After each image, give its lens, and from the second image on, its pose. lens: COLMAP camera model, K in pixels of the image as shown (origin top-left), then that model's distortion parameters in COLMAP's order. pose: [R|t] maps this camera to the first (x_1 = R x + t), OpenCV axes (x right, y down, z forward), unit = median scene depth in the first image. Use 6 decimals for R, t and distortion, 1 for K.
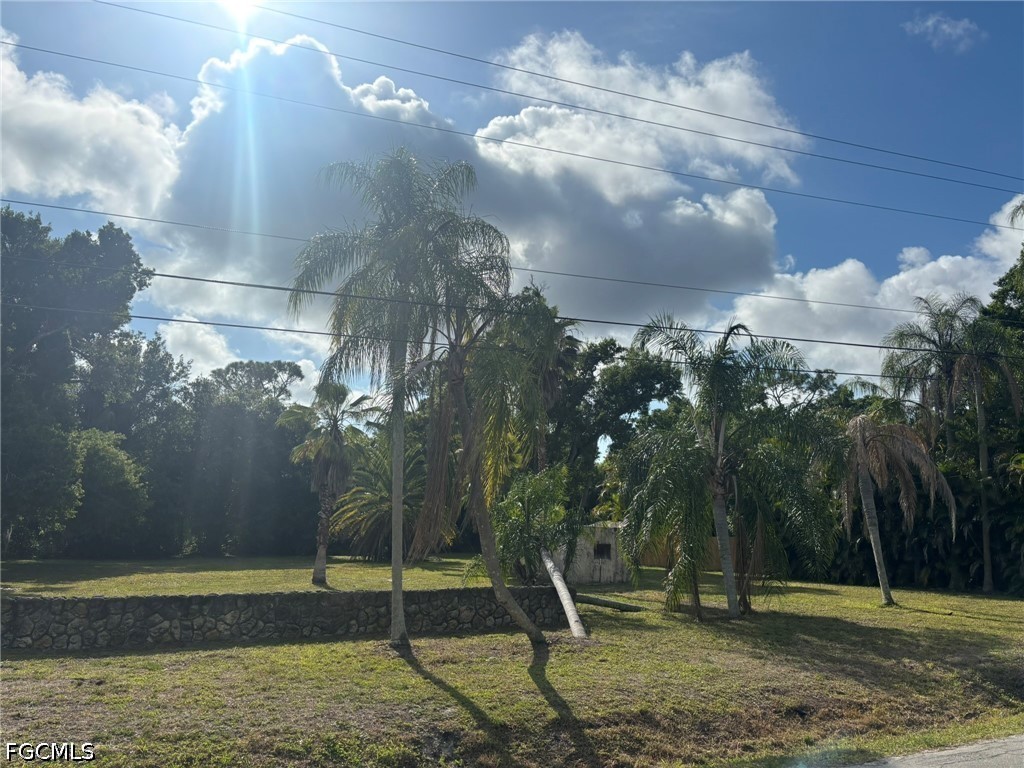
lens RADIAL K [[768.9, 0, 509.9], [0, 768.9, 379.8], [0, 0, 1]] dist [0.033015, -0.033642]
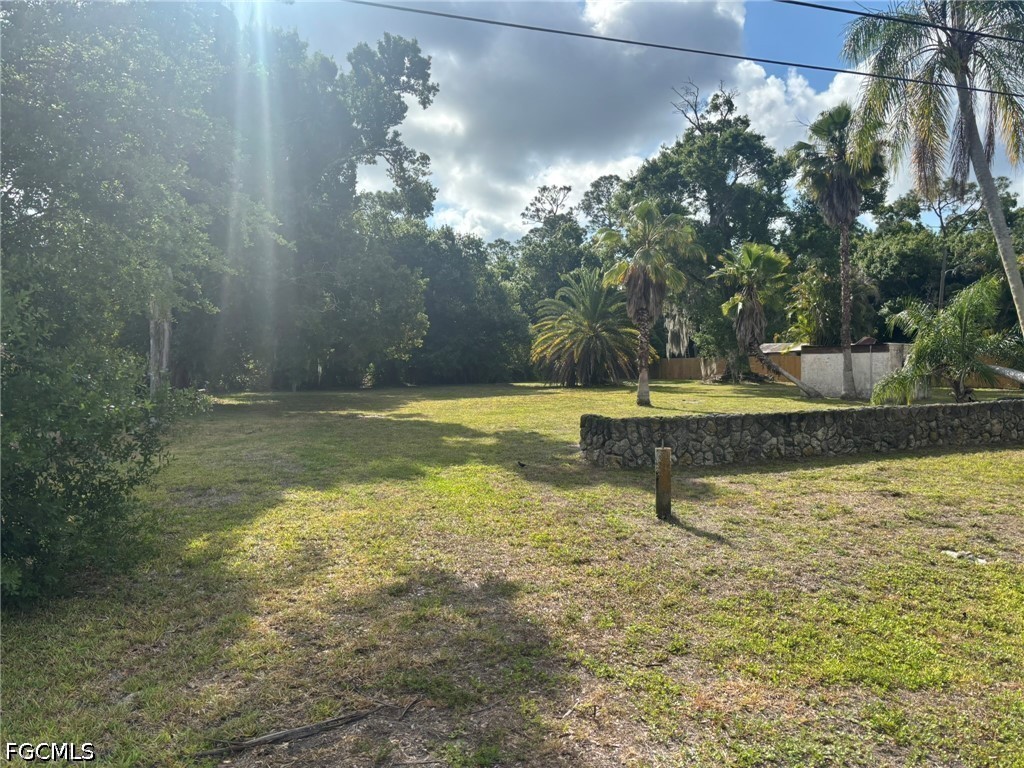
lens RADIAL K [[768.9, 0, 497.6], [0, 768.9, 412.2], [0, 0, 1]] dist [0.033015, -0.033642]
pose [[0.996078, -0.024377, -0.085060, -0.698653], [0.045489, 0.965617, 0.255958, 0.011969], [0.075896, -0.258823, 0.962938, 0.032604]]
